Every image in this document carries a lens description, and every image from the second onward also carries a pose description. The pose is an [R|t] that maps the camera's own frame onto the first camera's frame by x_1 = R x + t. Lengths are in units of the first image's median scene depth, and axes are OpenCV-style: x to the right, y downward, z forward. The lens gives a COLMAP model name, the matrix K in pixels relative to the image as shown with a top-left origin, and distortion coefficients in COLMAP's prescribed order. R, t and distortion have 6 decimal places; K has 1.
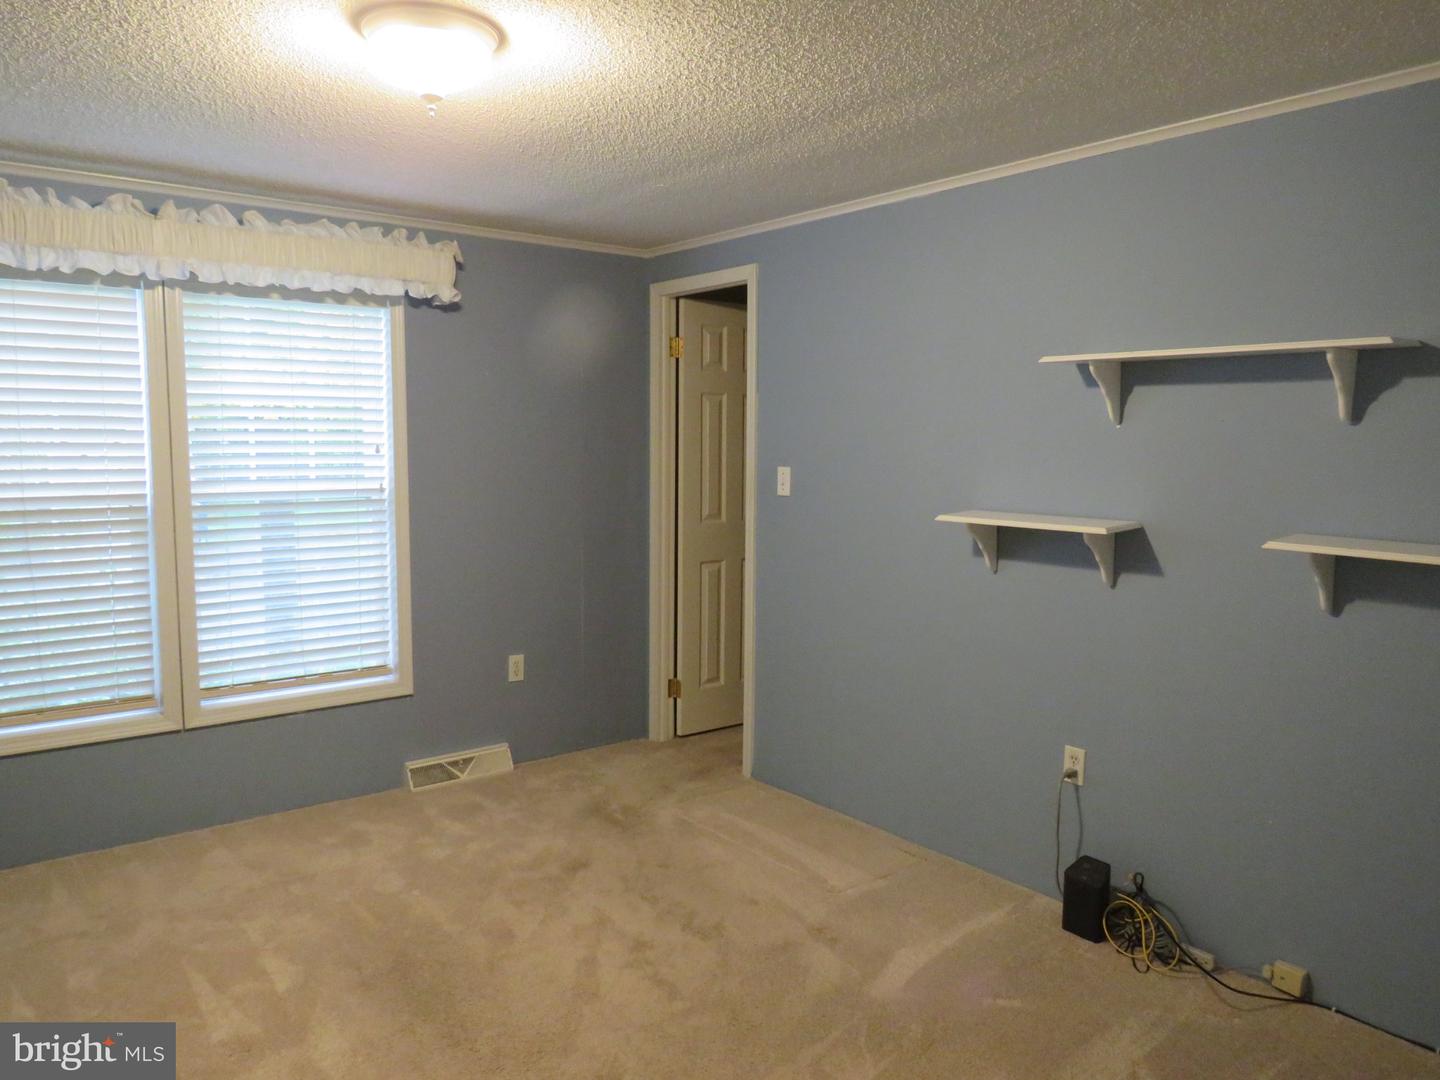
lens RADIAL K [[1023.3, 0, 714.8], [0, 1023.3, 535.8], [0, 0, 1]] dist [-0.020910, 0.001357]
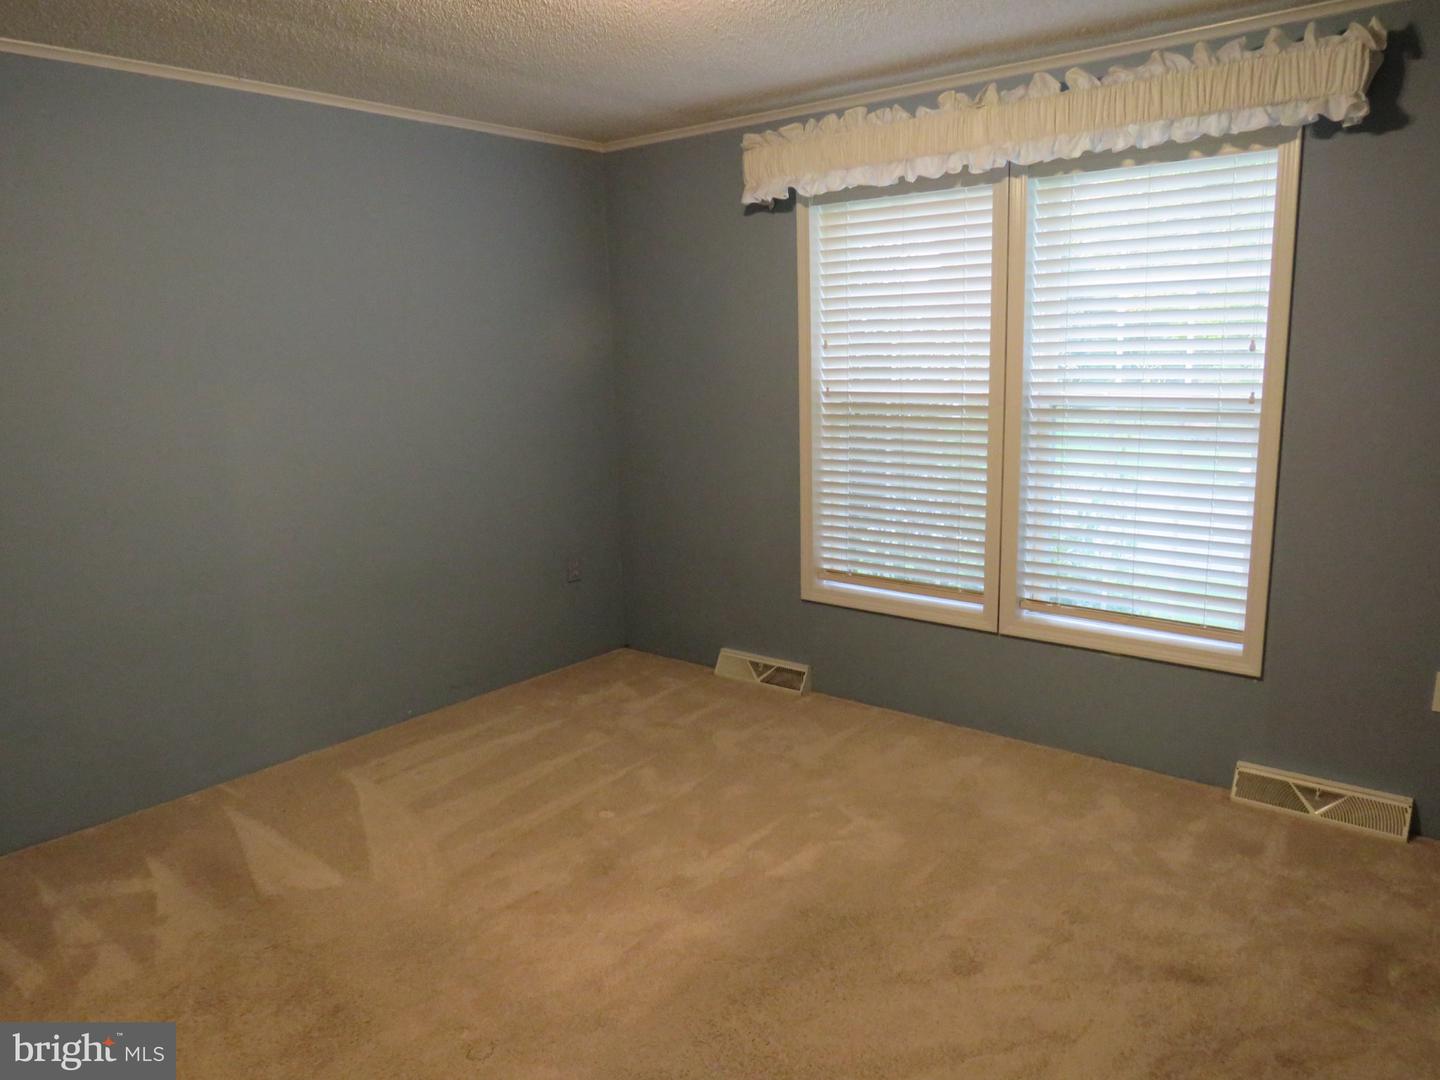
lens RADIAL K [[1047.8, 0, 718.2], [0, 1047.8, 525.8], [0, 0, 1]] dist [0.047675, 0.001147]
pose [[0.225354, 0.156531, -0.961620, 0.401604], [-0.072409, 0.986970, 0.143689, -0.042952], [0.971583, 0.037249, 0.233752, 0.500024]]
